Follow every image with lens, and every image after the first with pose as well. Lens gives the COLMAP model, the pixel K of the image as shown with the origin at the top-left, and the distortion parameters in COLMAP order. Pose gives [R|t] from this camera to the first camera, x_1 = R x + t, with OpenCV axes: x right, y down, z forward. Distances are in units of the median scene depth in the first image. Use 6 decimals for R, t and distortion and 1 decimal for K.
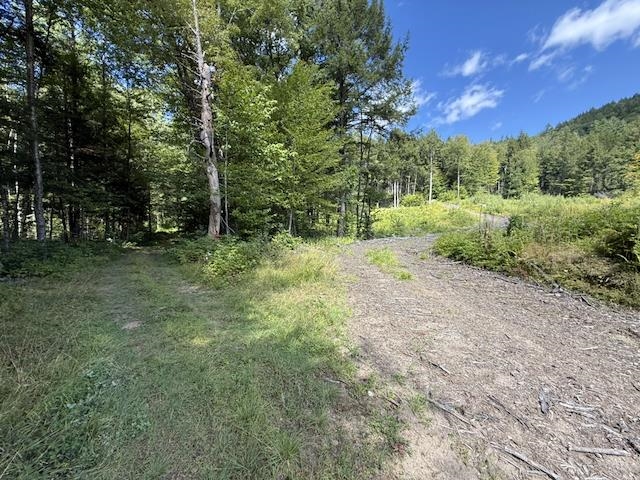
lens RADIAL K [[257.6, 0, 319.5], [0, 257.6, 239.0], [0, 0, 1]] dist [-0.000183, -0.000040]
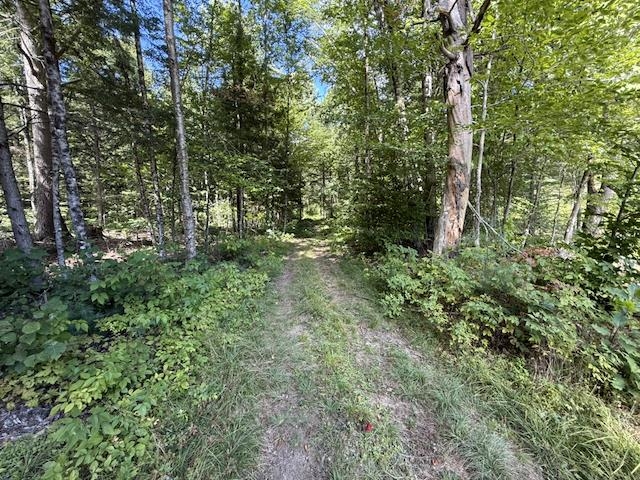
lens RADIAL K [[257.6, 0, 320.1], [0, 257.6, 239.6], [0, 0, 1]] dist [-0.000183, -0.000040]
pose [[0.881363, 0.046749, -0.470120, -0.166933], [-0.022164, 0.998088, 0.057698, -0.011104], [0.471919, -0.040433, 0.880714, 0.210393]]
